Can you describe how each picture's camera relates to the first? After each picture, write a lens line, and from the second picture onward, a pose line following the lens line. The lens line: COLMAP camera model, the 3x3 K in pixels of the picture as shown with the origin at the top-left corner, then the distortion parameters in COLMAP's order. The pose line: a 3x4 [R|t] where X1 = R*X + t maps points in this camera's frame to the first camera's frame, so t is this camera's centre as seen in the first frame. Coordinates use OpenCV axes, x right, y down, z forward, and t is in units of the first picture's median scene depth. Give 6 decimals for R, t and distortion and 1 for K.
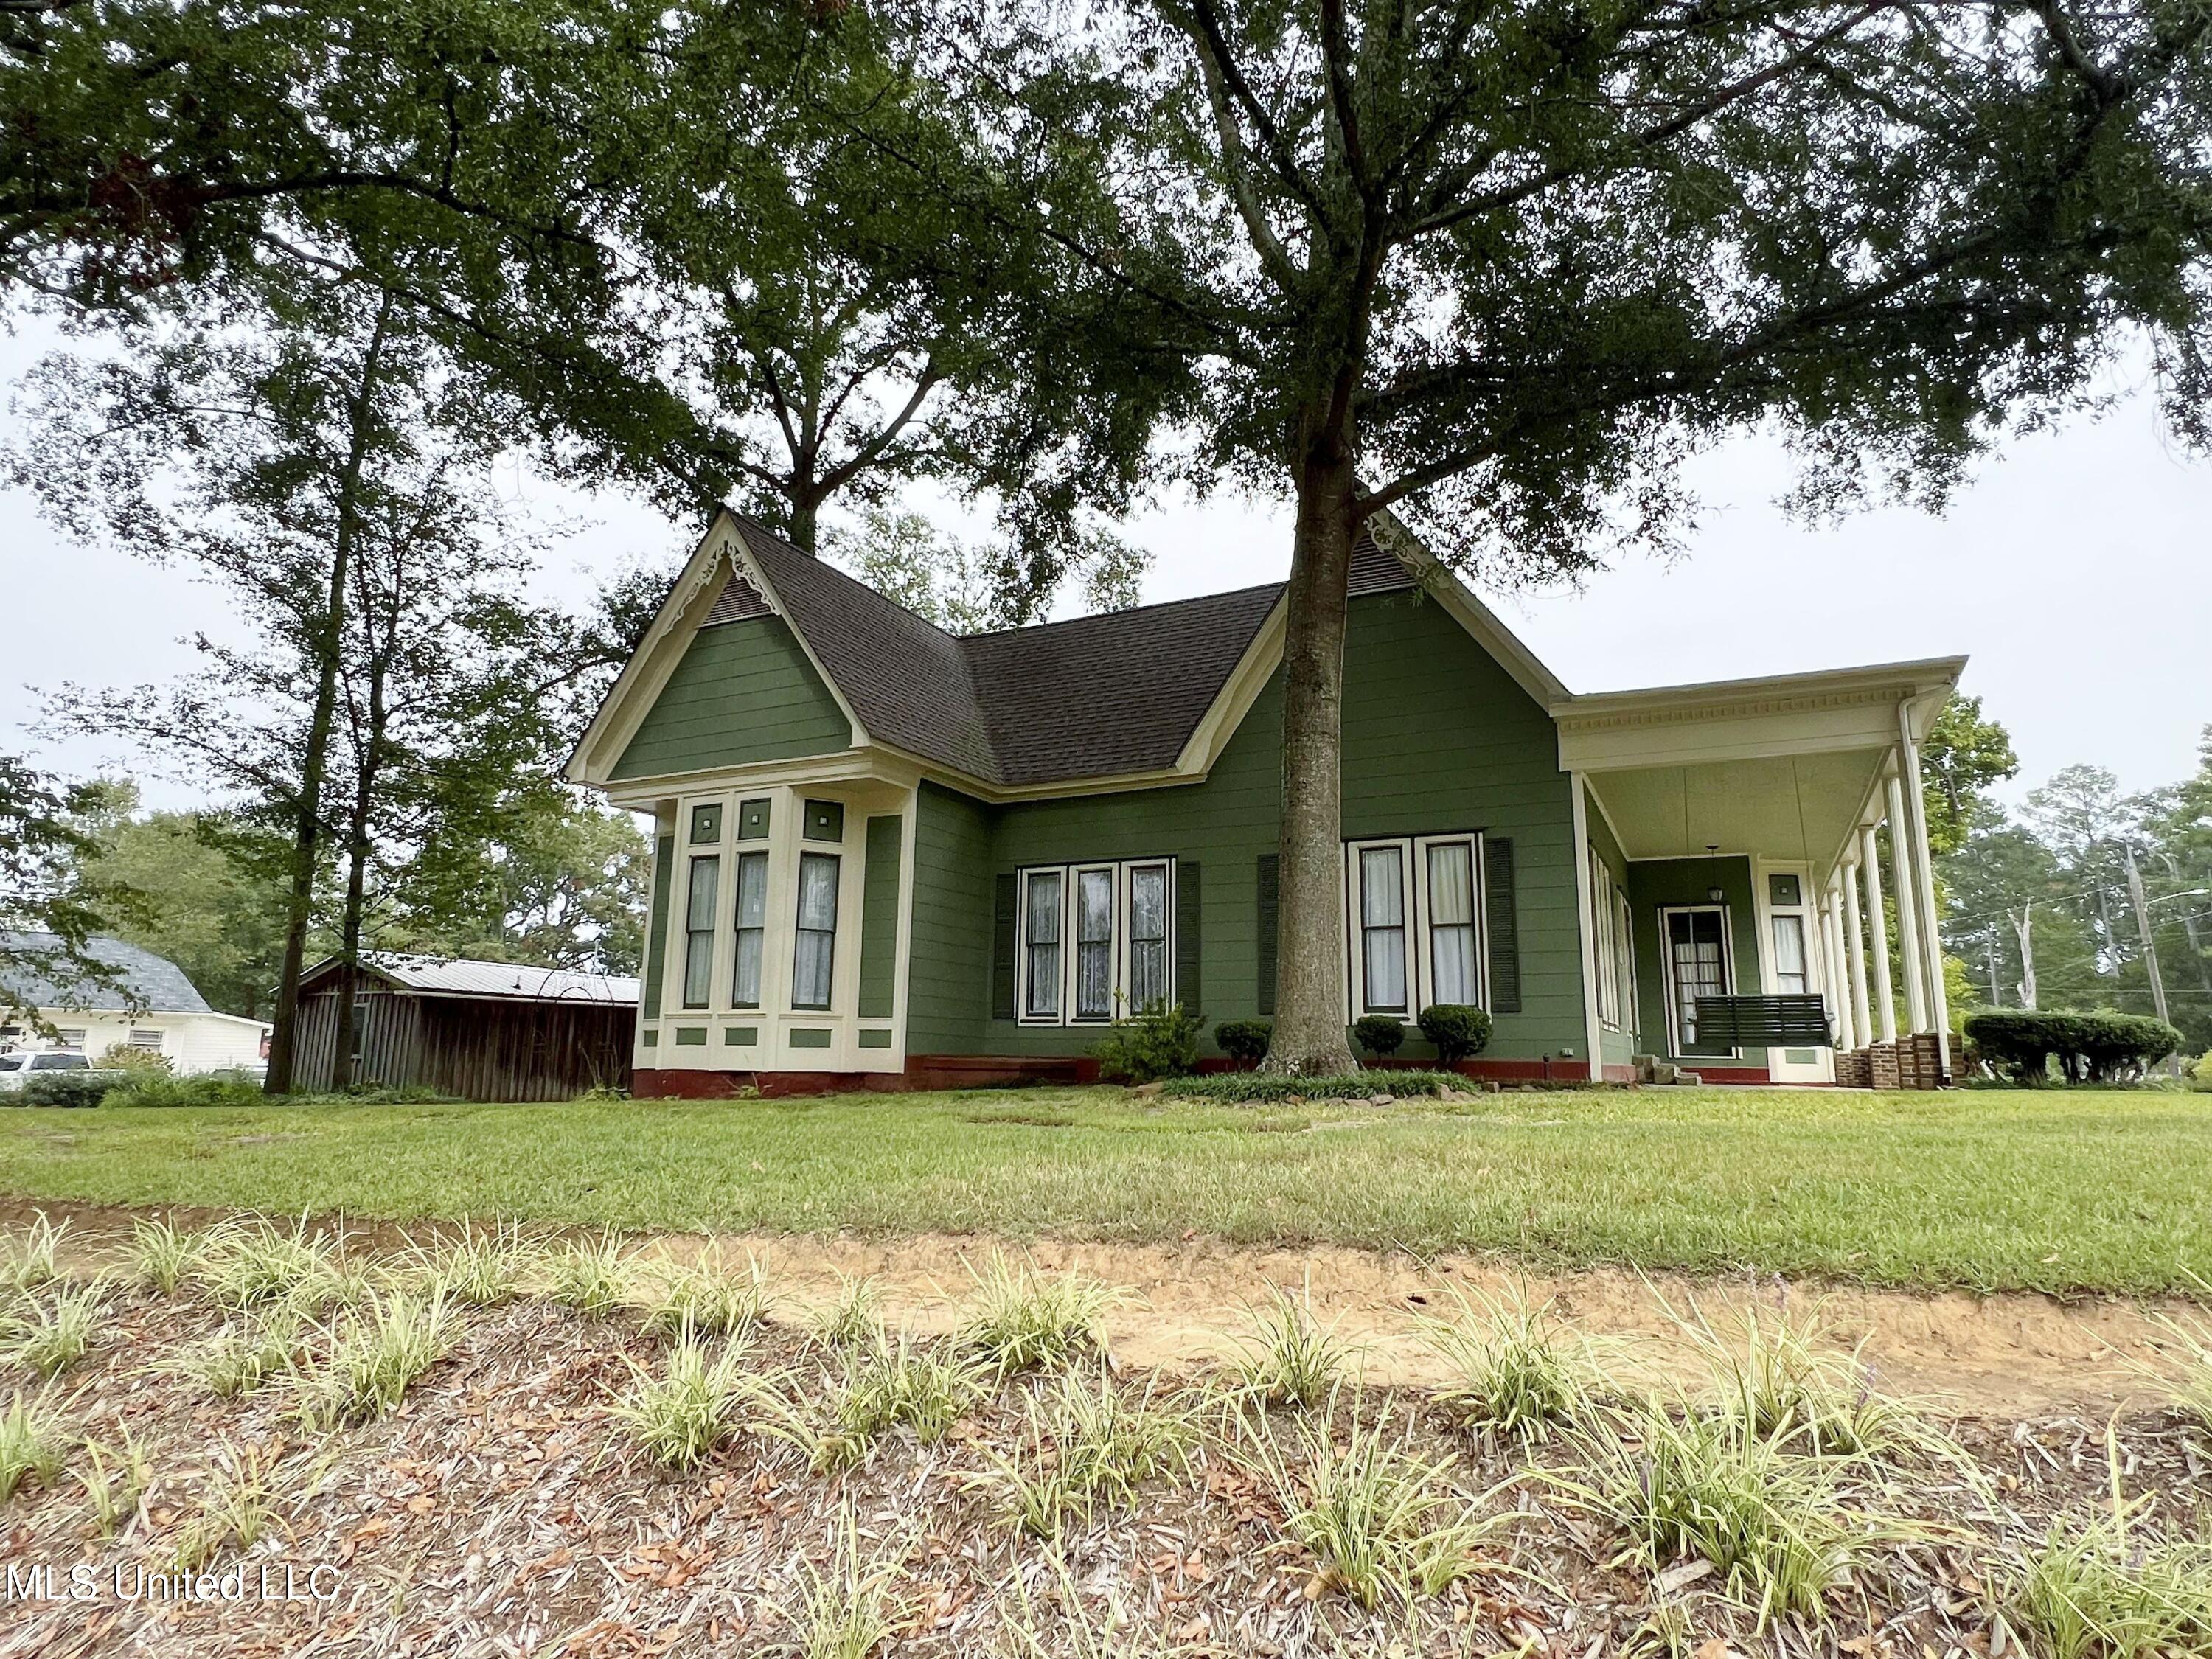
lens RADIAL K [[1243.1, 0, 1103.9], [0, 1243.1, 825.5], [0, 0, 1]] dist [-0.000863, -0.000606]
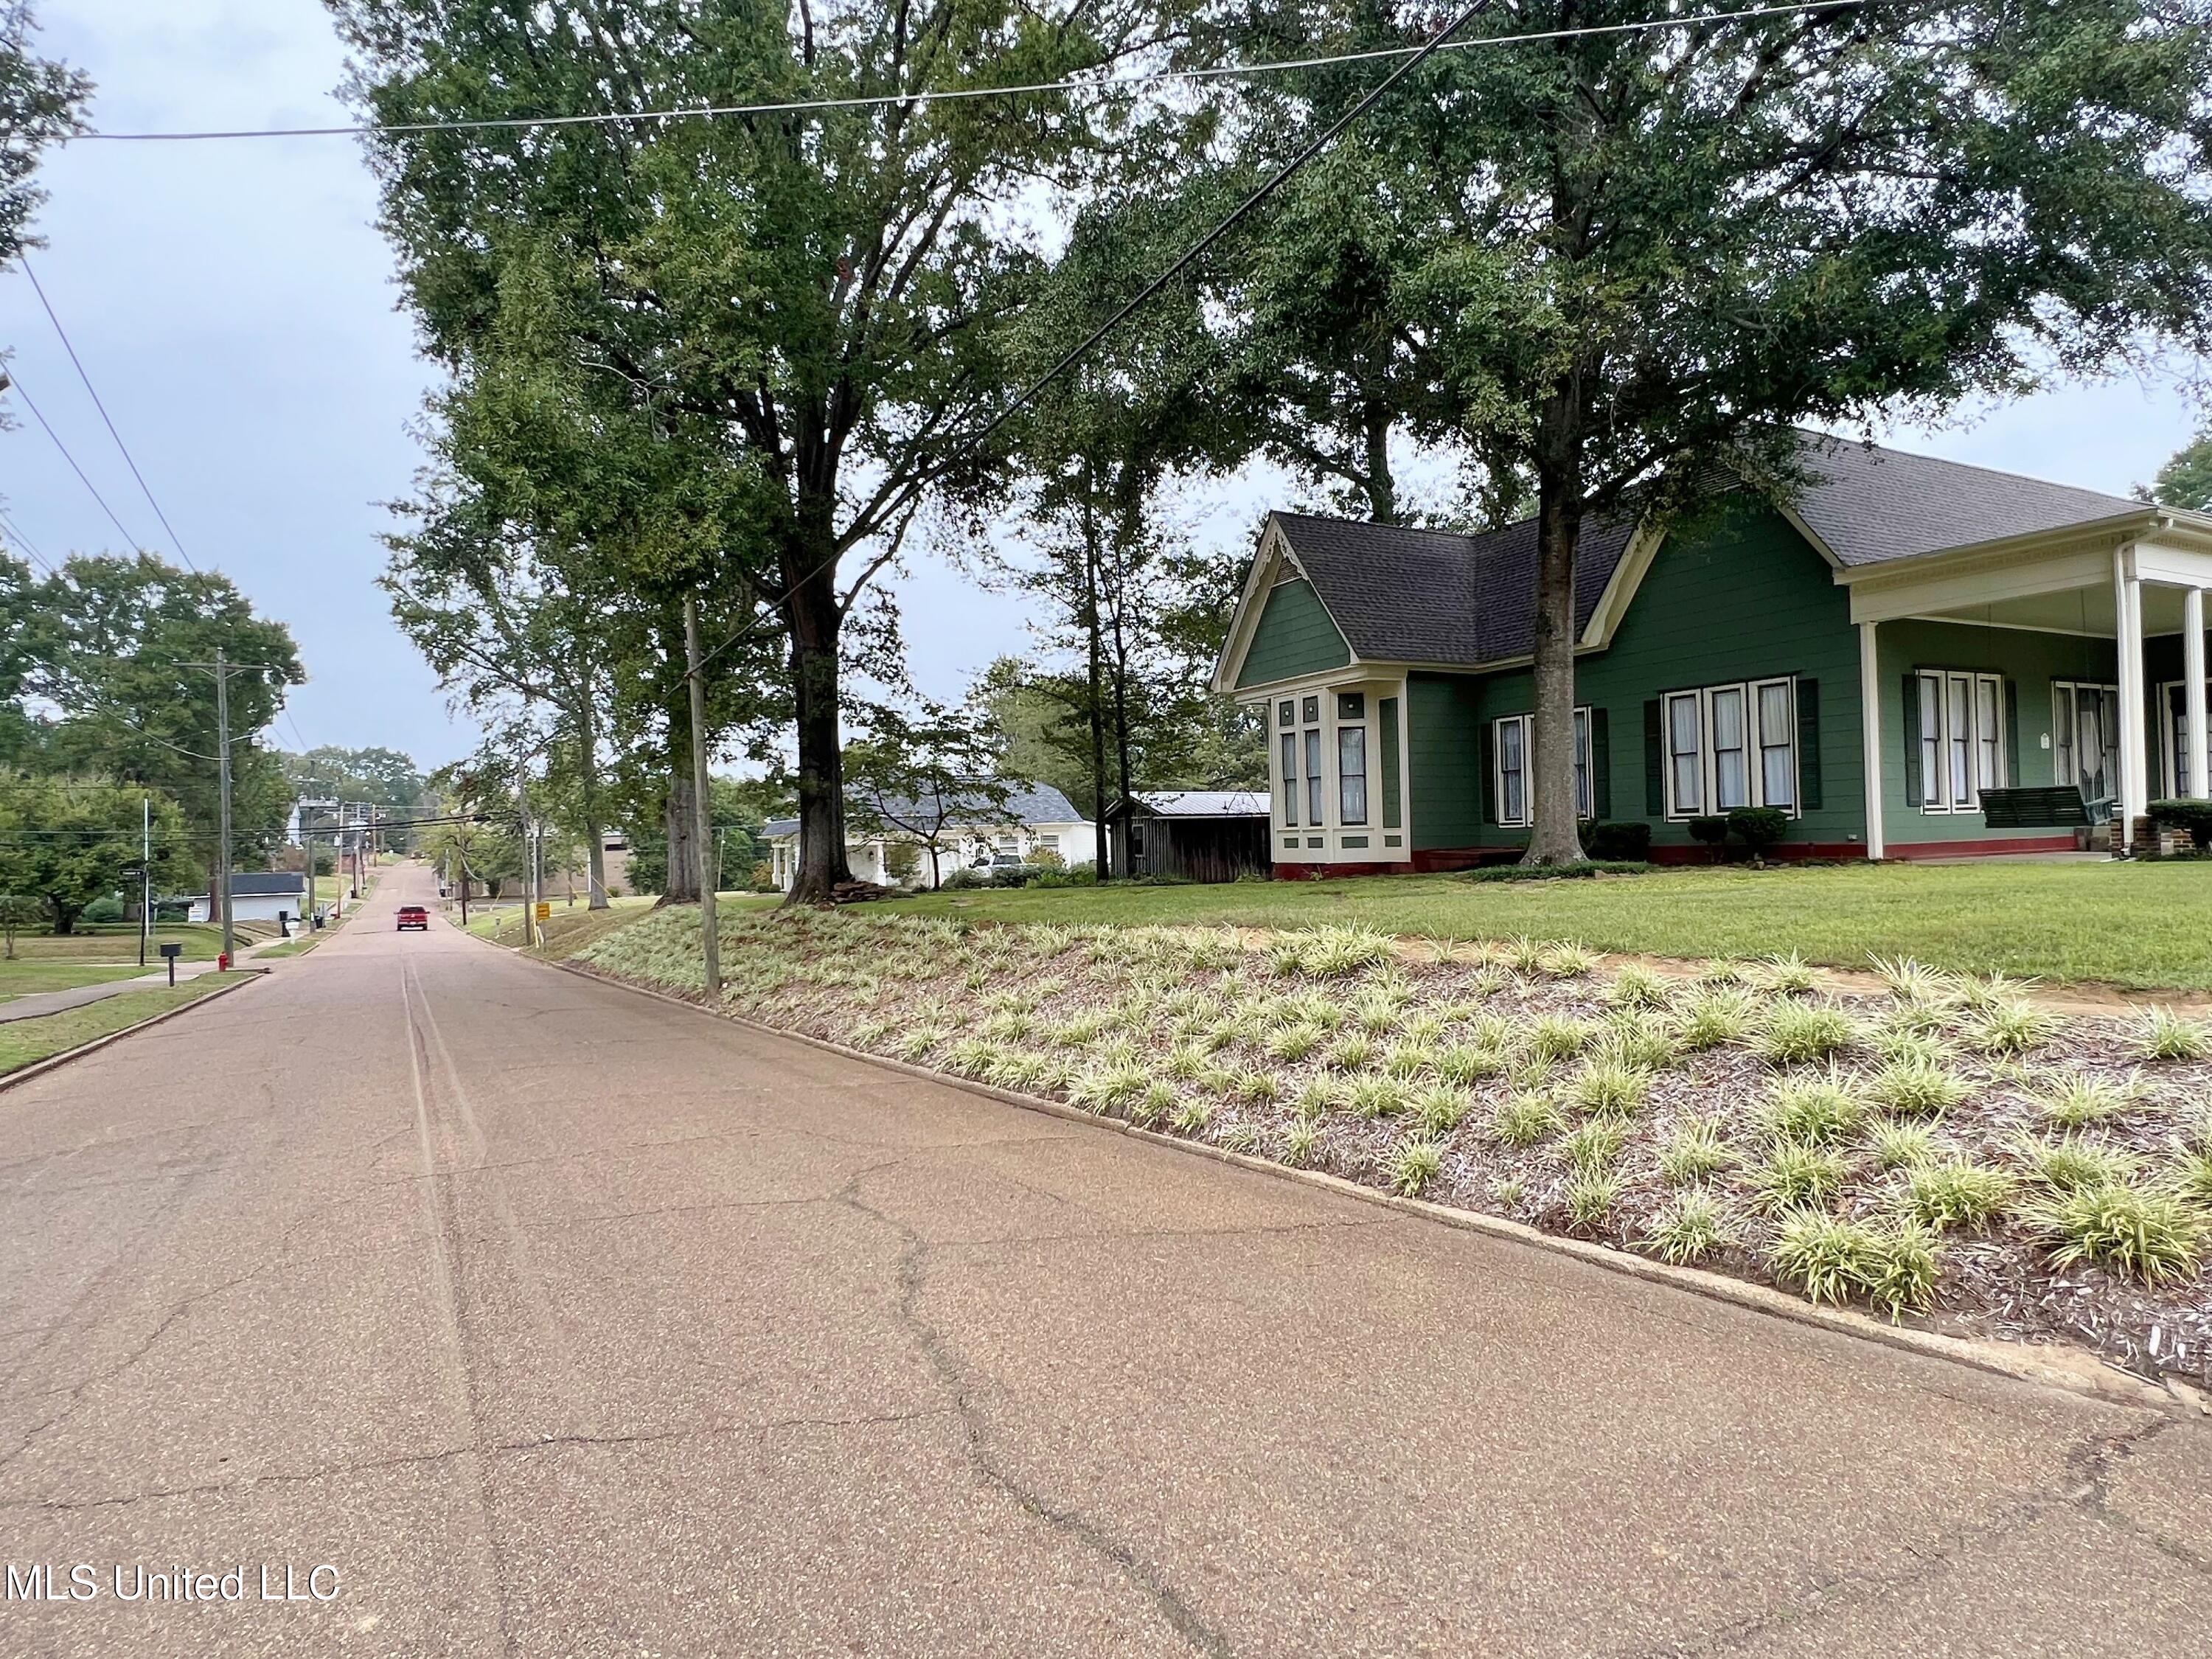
lens RADIAL K [[1243.1, 0, 1090.5], [0, 1243.1, 835.0], [0, 0, 1]] dist [-0.000863, -0.000606]
pose [[0.809088, -0.038224, -0.586443, 0.409707], [0.149349, 0.978495, 0.142273, -0.113508], [0.568393, -0.202696, 0.797398, -0.459348]]
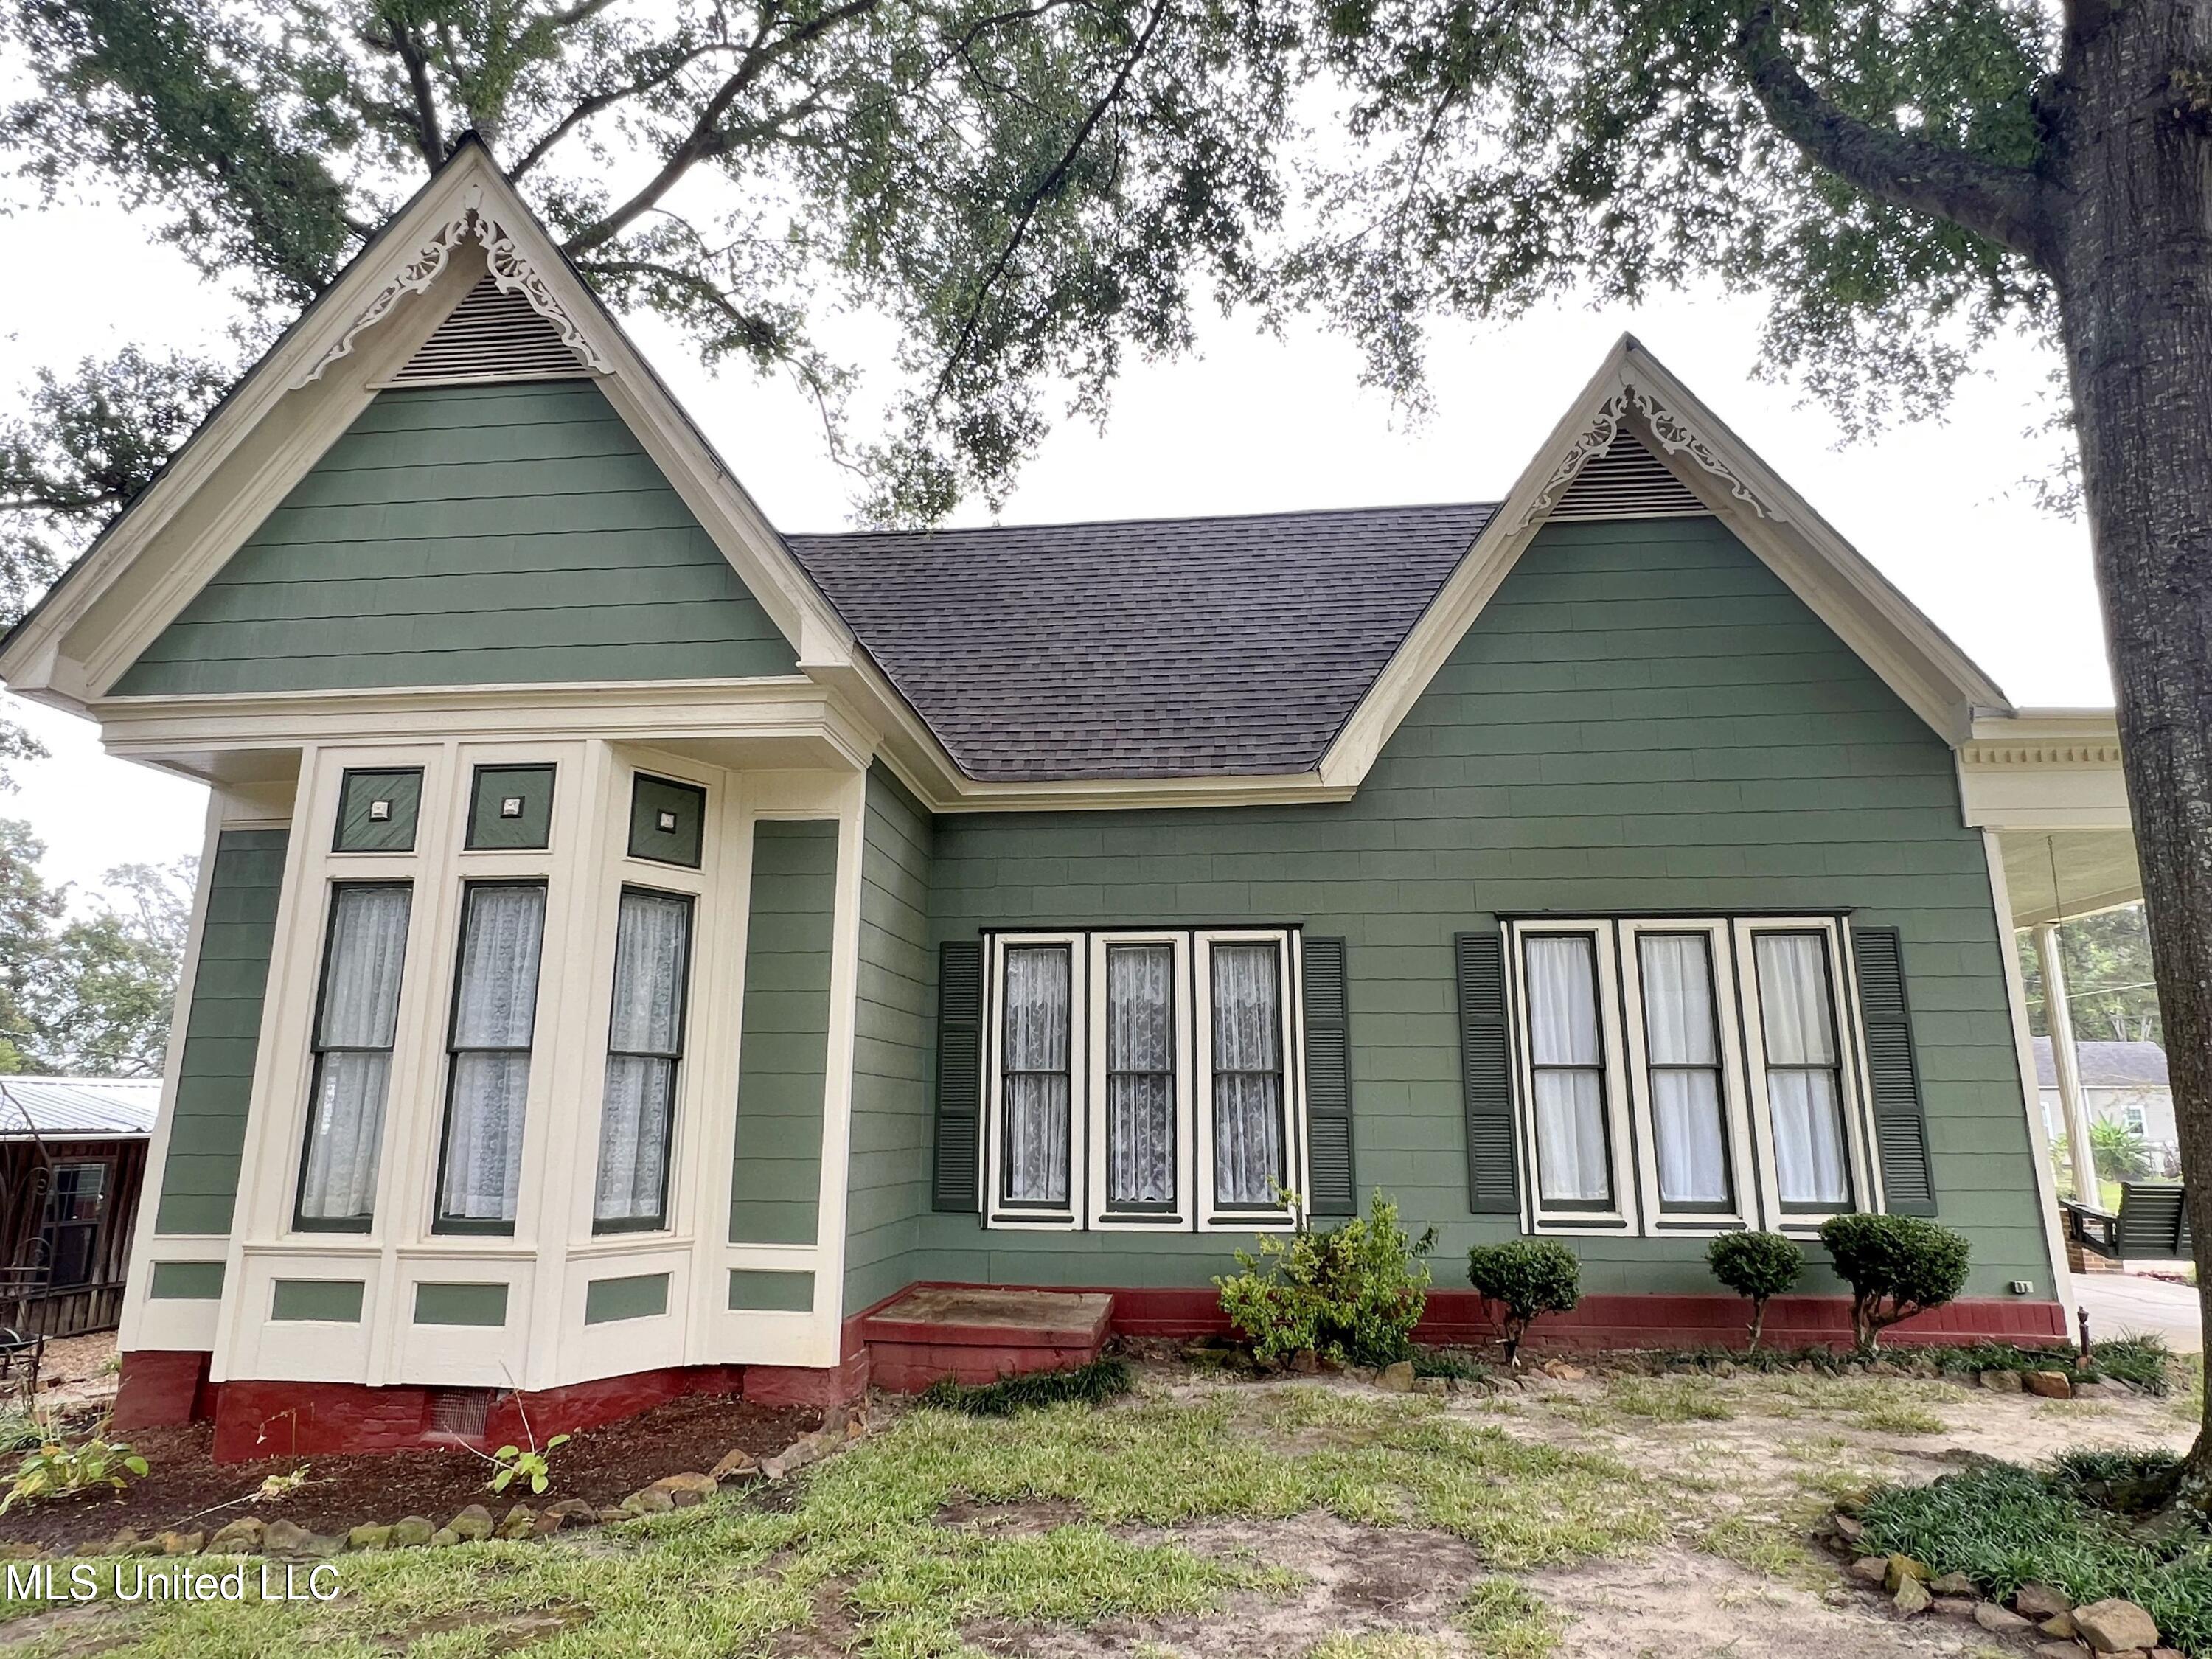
lens RADIAL K [[1300.2, 0, 1096.3], [0, 1300.2, 824.3], [0, 0, 1]] dist [-0.003566, 0.000385]
pose [[0.934194, 0.070696, 0.349690, -0.238325], [-0.059898, 0.997337, -0.041613, 0.008032], [-0.351701, 0.017929, 0.935941, 0.462303]]
